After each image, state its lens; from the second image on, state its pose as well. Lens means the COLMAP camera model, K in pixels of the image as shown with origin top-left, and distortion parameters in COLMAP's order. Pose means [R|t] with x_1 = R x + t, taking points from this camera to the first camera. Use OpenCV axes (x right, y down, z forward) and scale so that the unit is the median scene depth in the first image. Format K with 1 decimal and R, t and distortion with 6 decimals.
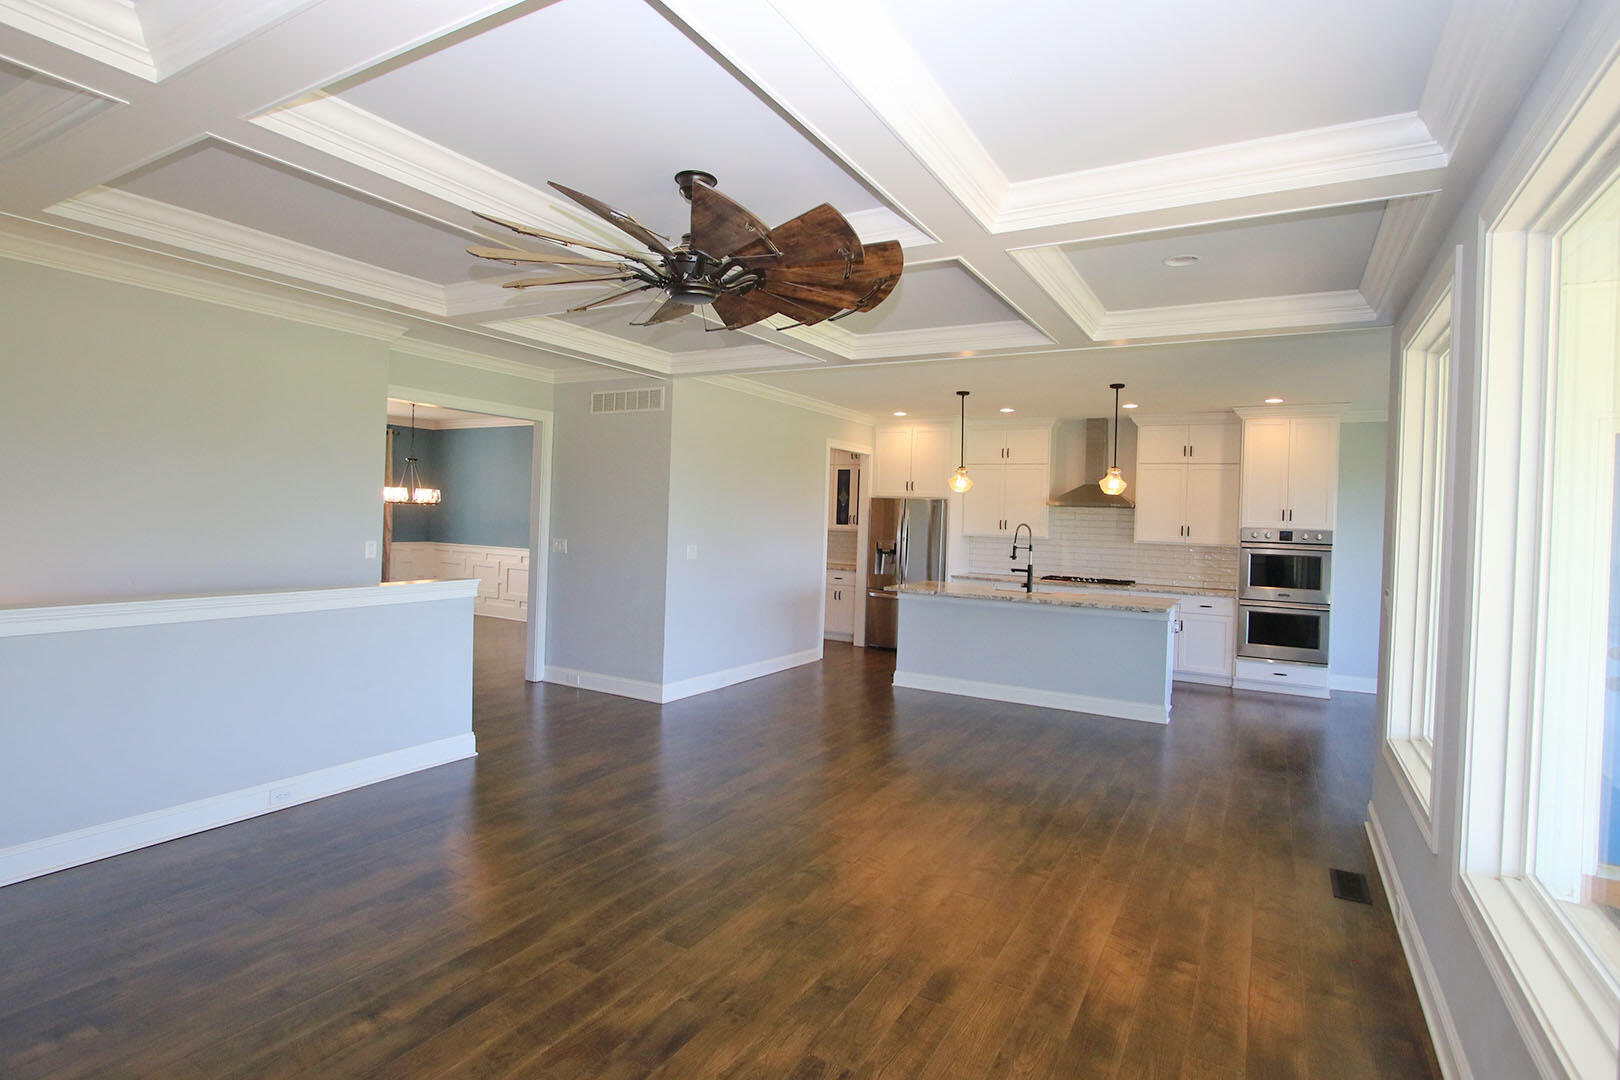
lens RADIAL K [[805.3, 0, 814.5], [0, 805.3, 520.0], [0, 0, 1]] dist [-0.027172, -0.000622]
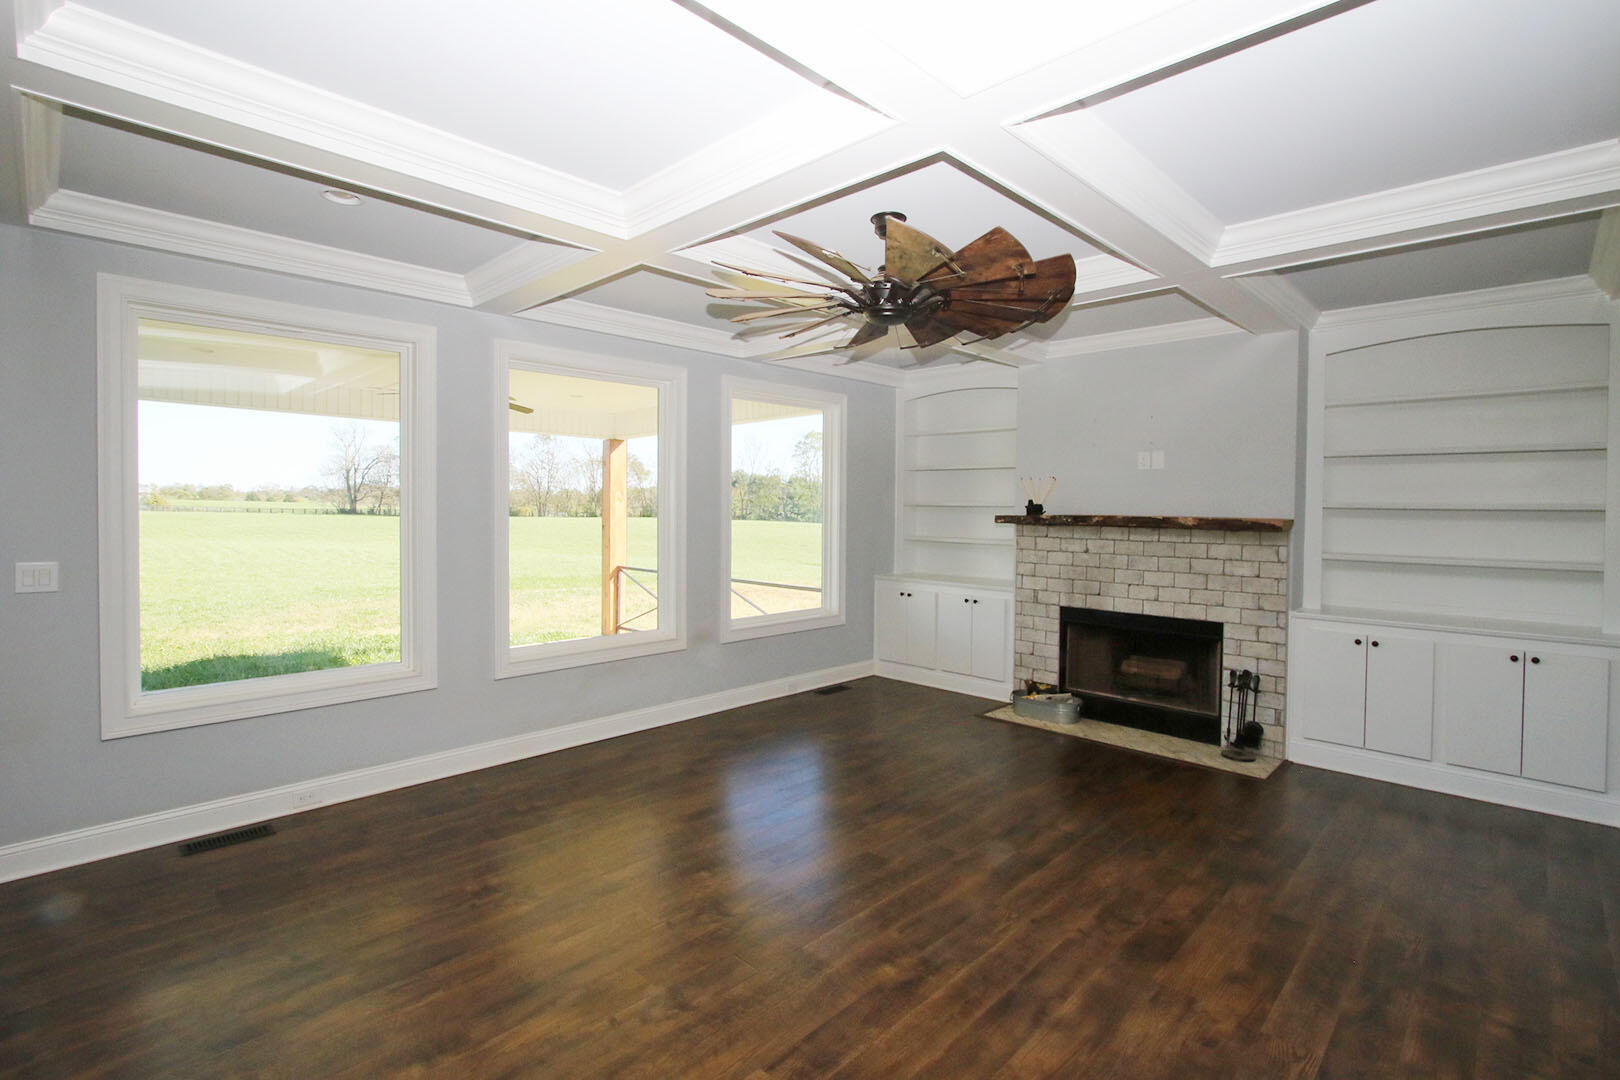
lens RADIAL K [[749.2, 0, 805.9], [0, 749.2, 520.3], [0, 0, 1]] dist [-0.038510, 0.008857]
pose [[-0.965786, -0.048080, 0.254844, -0.317207], [-0.041924, 0.998684, 0.029534, -0.012993], [-0.255928, 0.017839, -0.966531, 2.017000]]
